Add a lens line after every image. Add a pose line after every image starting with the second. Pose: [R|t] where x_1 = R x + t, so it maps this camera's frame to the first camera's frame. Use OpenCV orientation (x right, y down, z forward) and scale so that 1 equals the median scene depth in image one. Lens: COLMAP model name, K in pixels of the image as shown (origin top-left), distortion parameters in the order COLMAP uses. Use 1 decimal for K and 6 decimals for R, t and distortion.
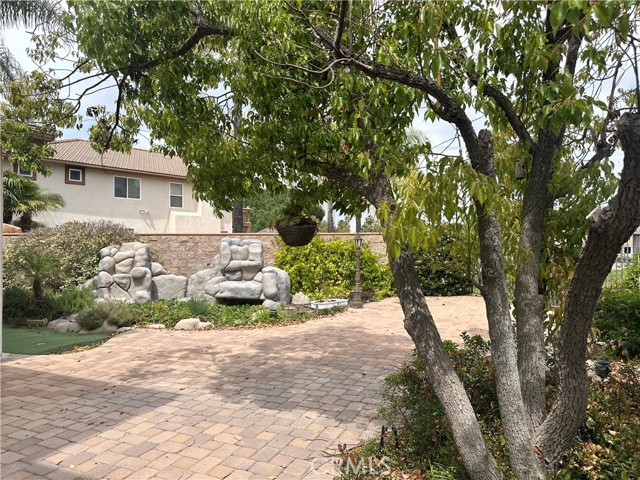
lens RADIAL K [[450.1, 0, 321.3], [0, 450.1, 239.6], [0, 0, 1]] dist [0.026926, -0.007803]
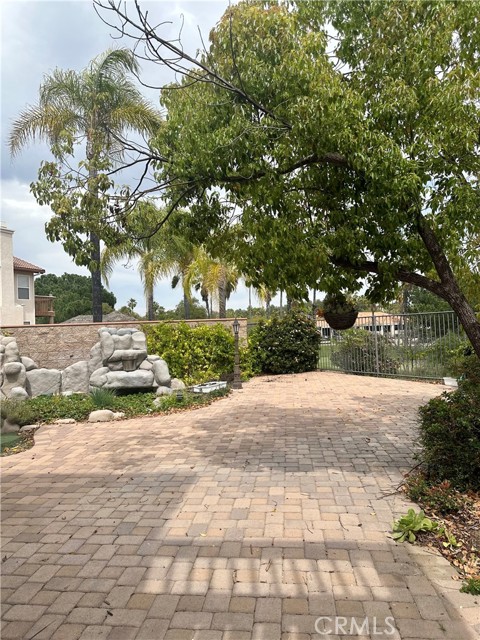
lens RADIAL K [[450.1, 0, 235.9], [0, 450.1, 319.3], [0, 0, 1]] dist [0.026926, -0.007803]
pose [[0.954114, -0.029139, 0.298023, -0.238343], [0.033754, 0.999377, -0.010349, -0.001890], [-0.297536, 0.019934, 0.954502, -0.023012]]
